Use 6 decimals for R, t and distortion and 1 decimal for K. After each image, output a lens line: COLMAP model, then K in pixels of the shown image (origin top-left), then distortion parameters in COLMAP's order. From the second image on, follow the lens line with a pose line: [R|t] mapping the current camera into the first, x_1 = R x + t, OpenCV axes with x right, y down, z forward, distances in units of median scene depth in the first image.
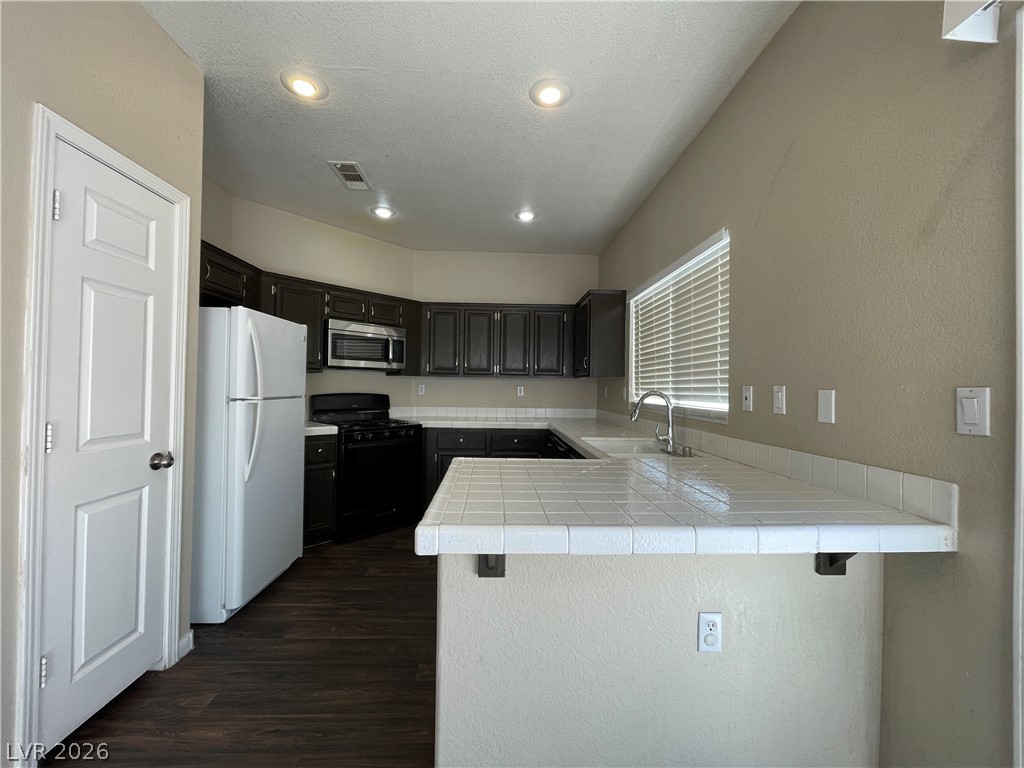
lens RADIAL K [[412.4, 0, 508.0], [0, 412.4, 382.5], [0, 0, 1]] dist [0.000073, -0.001868]
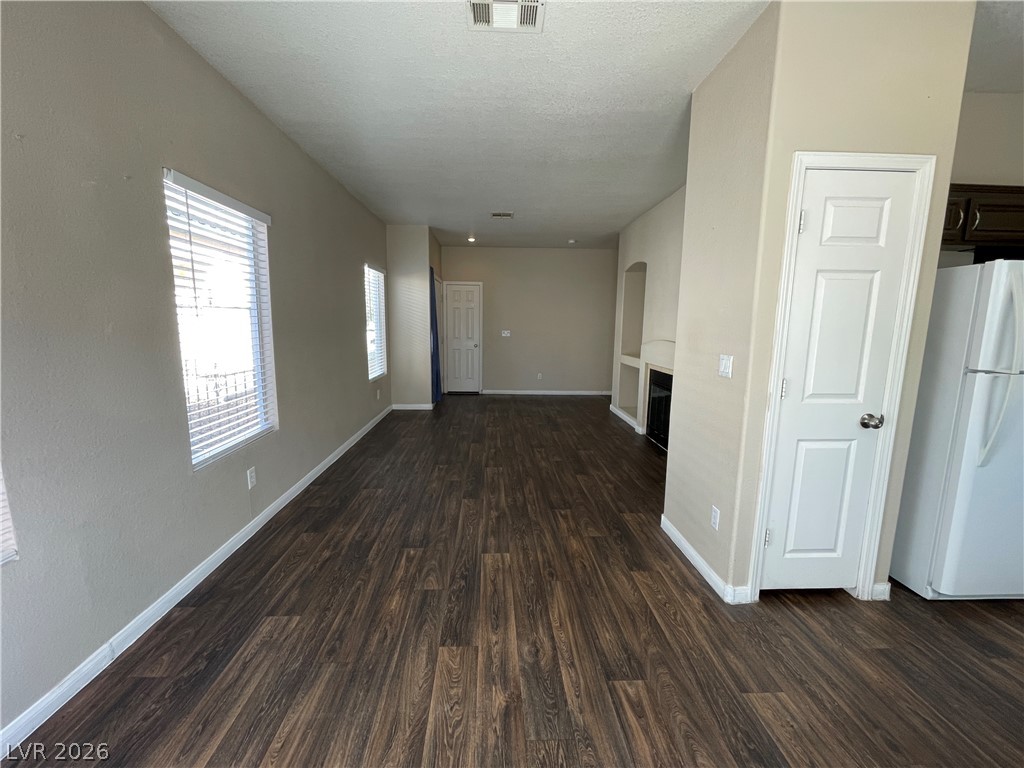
lens RADIAL K [[412.4, 0, 505.2], [0, 412.4, 378.5], [0, 0, 1]] dist [0.000073, -0.001868]
pose [[0.008782, 0.121296, -0.992578, 0.247798], [-0.002199, 0.992616, 0.121281, -0.059280], [0.999959, 0.001118, 0.008984, -0.002424]]
